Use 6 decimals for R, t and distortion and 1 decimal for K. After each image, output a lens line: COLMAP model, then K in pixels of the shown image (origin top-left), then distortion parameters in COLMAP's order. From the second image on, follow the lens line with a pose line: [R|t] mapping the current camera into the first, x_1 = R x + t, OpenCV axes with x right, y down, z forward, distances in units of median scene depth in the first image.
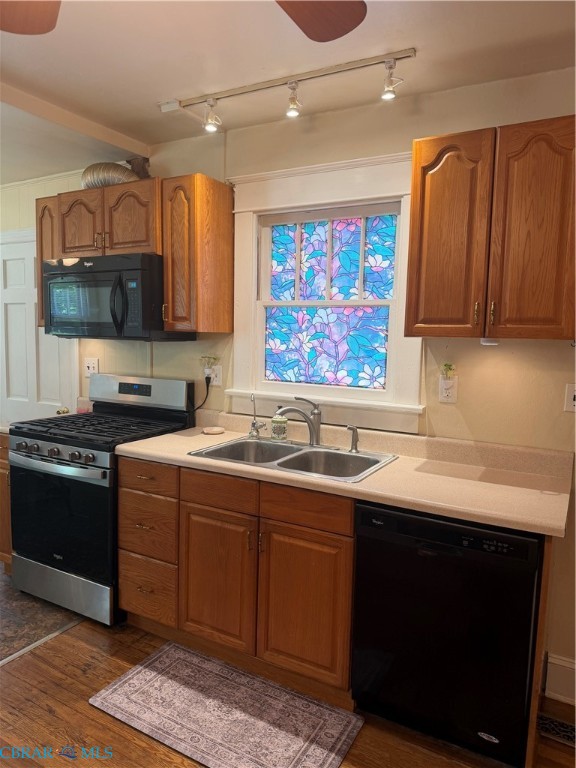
lens RADIAL K [[540.5, 0, 282.9], [0, 540.5, 385.5], [0, 0, 1]] dist [0.042522, -0.050031]
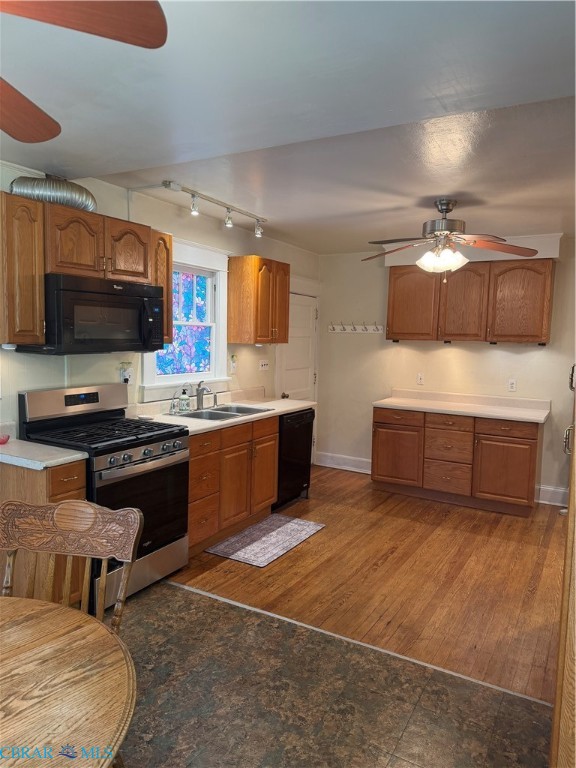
lens RADIAL K [[540.5, 0, 283.2], [0, 540.5, 383.7], [0, 0, 1]] dist [0.042522, -0.050031]
pose [[0.000645, -0.112861, 0.993611, -1.598636], [0.076690, 0.990690, 0.112479, -0.134856], [-0.997055, 0.076128, 0.009294, 0.714403]]
